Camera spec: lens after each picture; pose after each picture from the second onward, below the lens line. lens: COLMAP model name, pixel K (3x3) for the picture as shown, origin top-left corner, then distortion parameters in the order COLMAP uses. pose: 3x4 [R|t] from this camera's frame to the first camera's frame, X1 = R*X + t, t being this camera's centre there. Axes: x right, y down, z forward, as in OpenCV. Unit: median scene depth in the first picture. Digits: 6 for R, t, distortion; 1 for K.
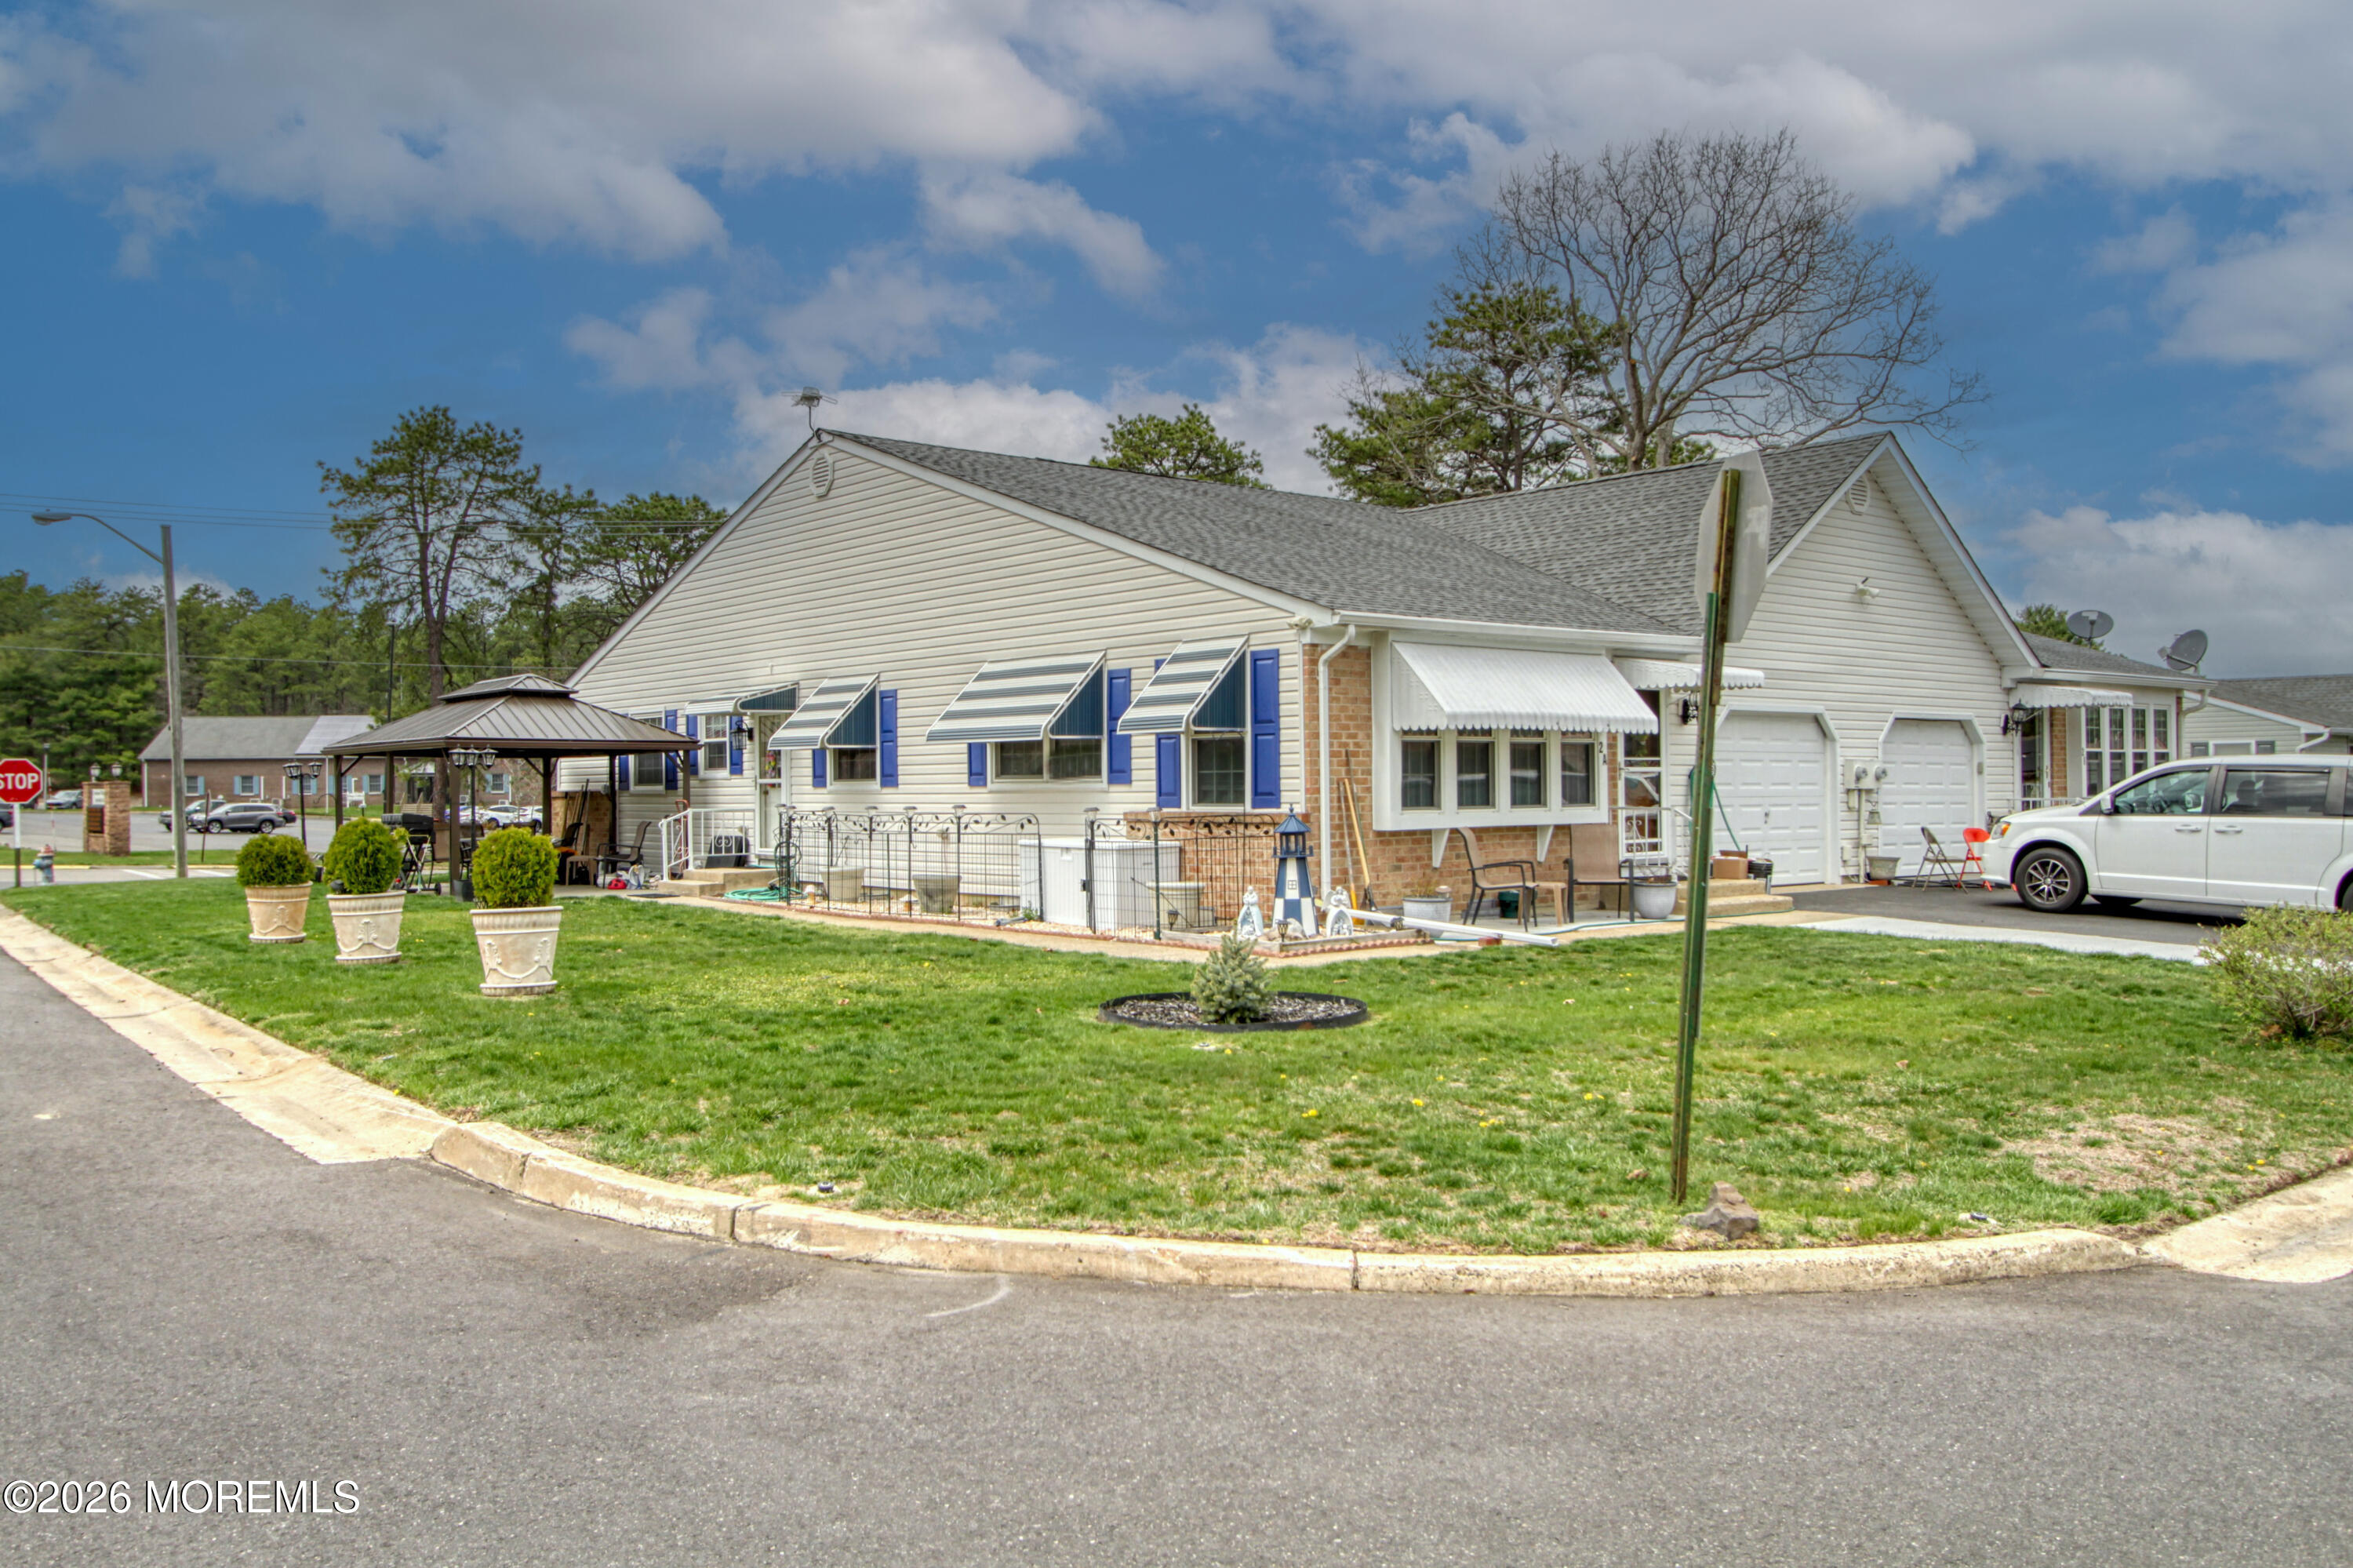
lens RADIAL K [[1860.5, 0, 1172.4], [0, 1860.5, 787.7], [0, 0, 1]] dist [-0.004250, -0.003035]
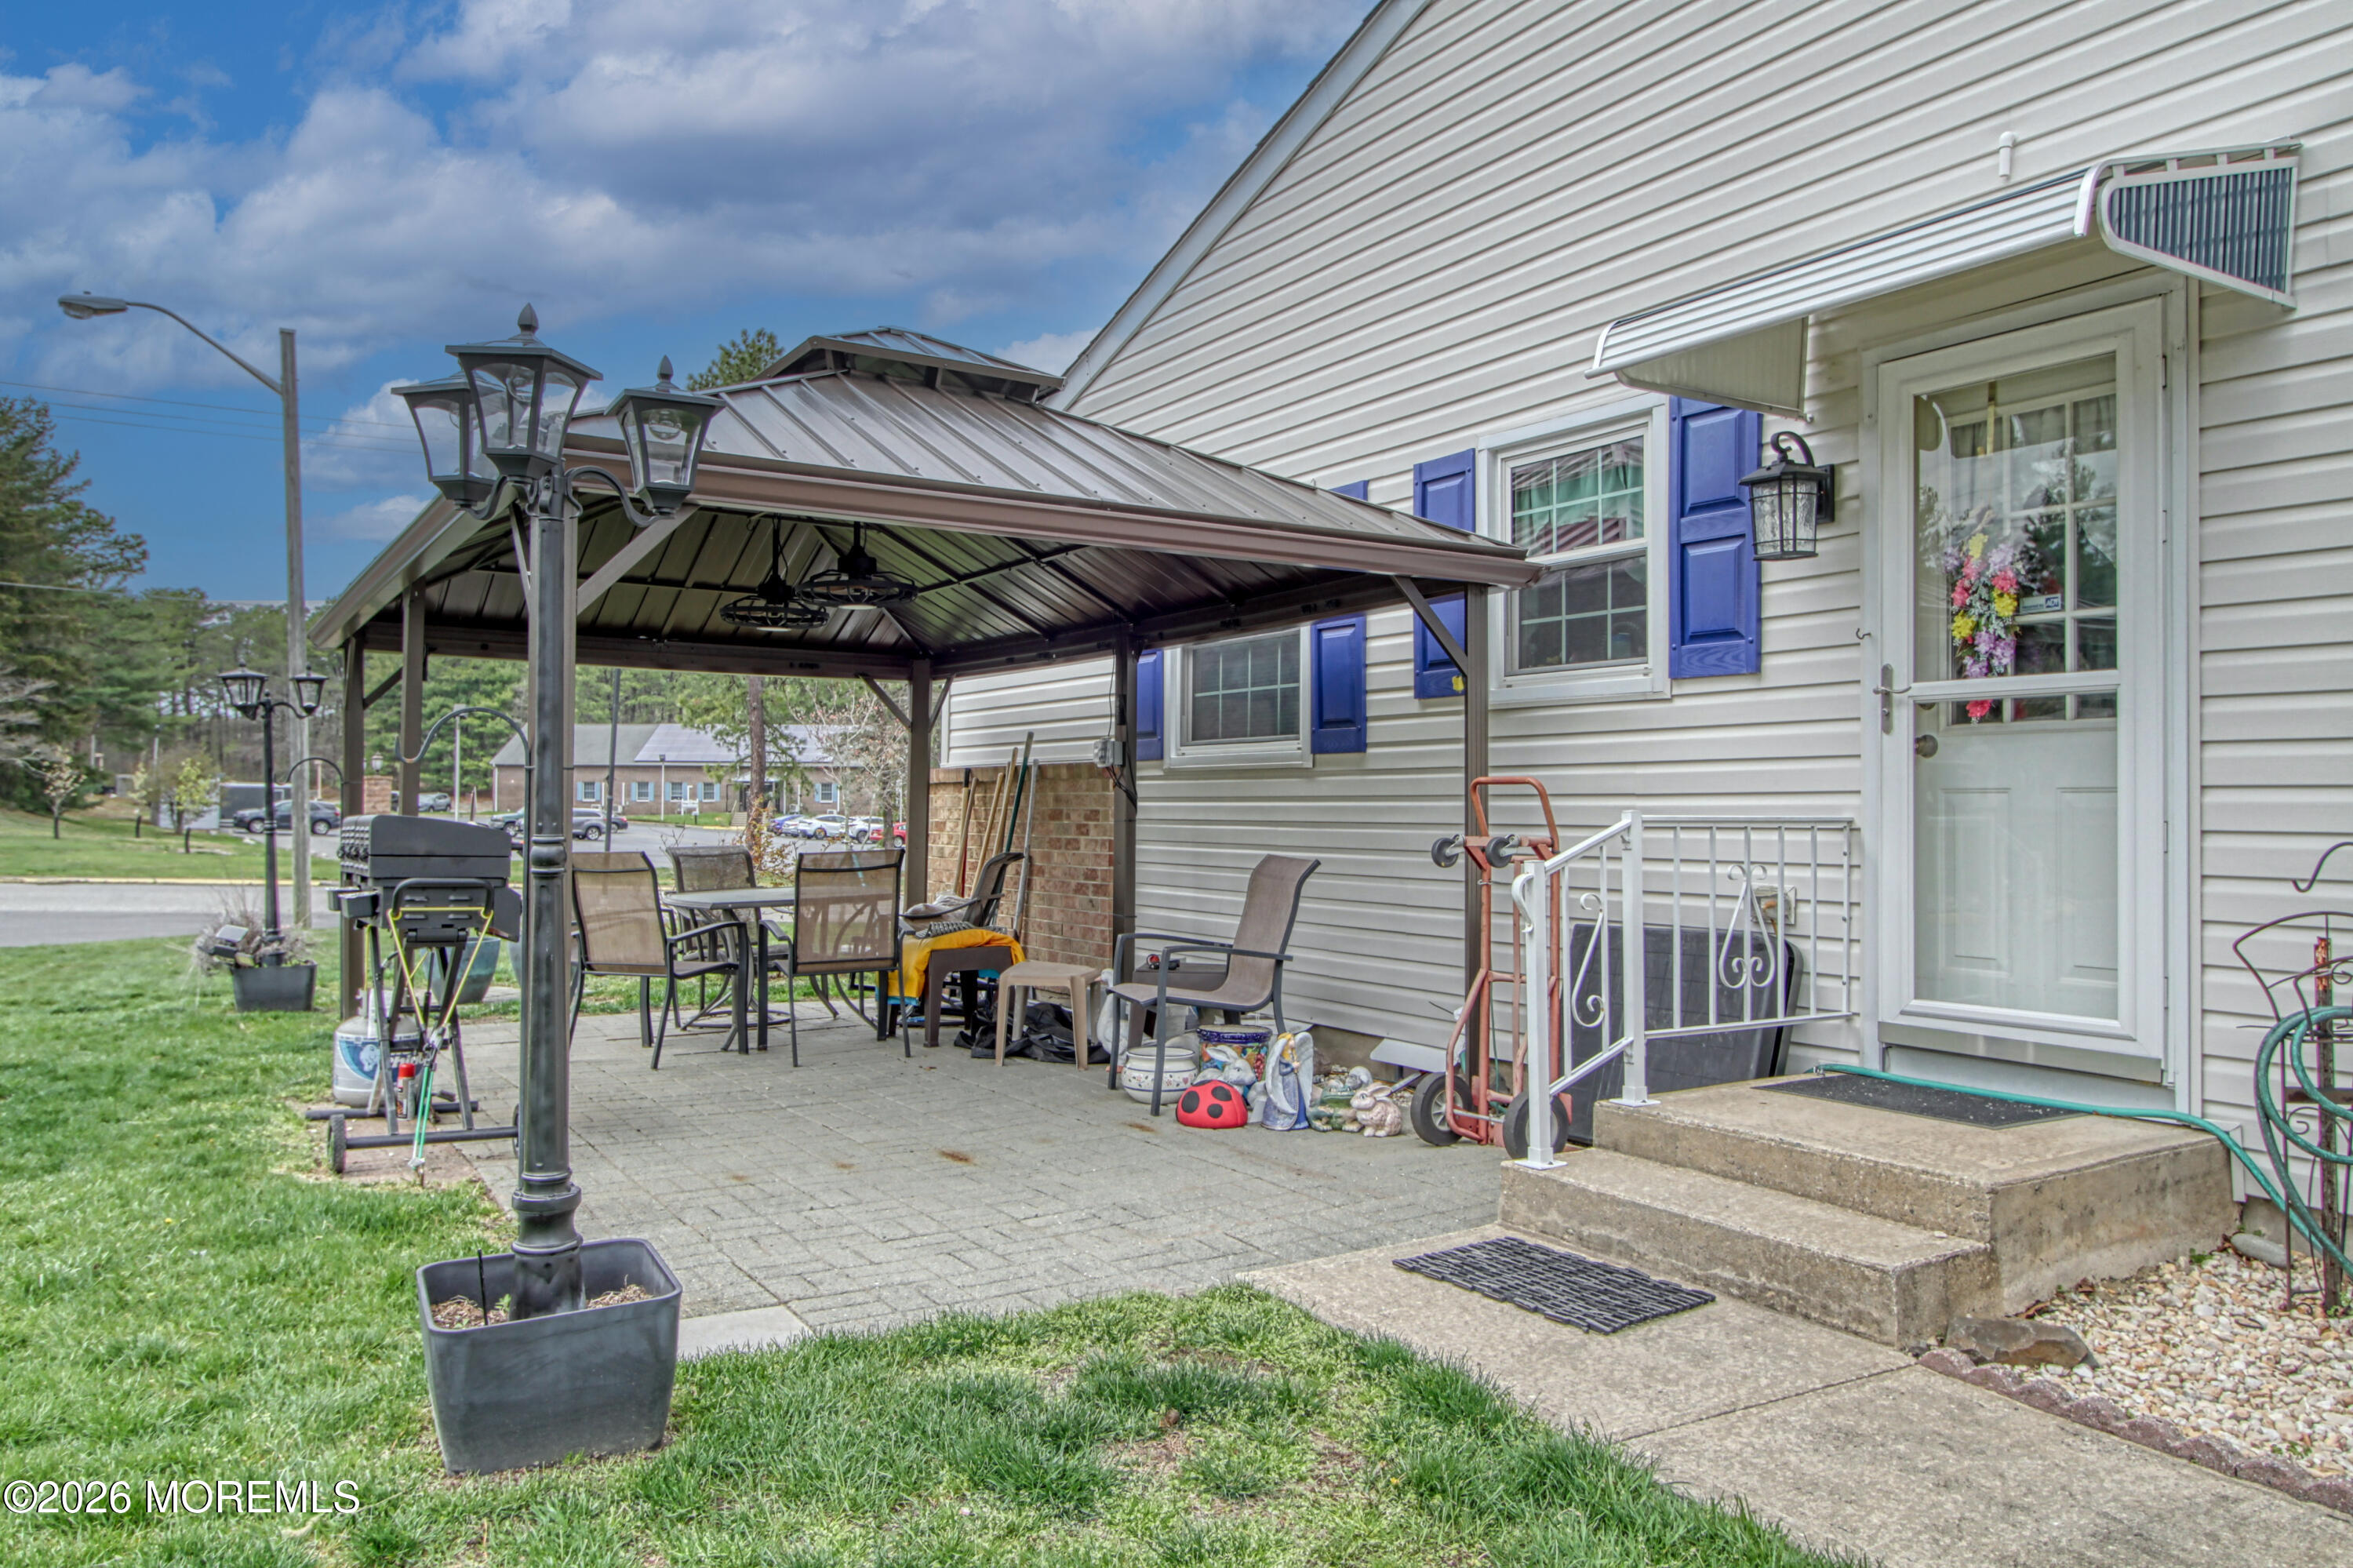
lens RADIAL K [[1711.0, 0, 1179.6], [0, 1711.0, 794.0], [0, 0, 1]] dist [0.000431, 0.001758]
pose [[0.989173, 0.015563, -0.145928, -0.229636], [-0.016841, 0.999830, -0.007523, 0.009468], [0.145786, 0.009899, 0.989267, 0.652241]]
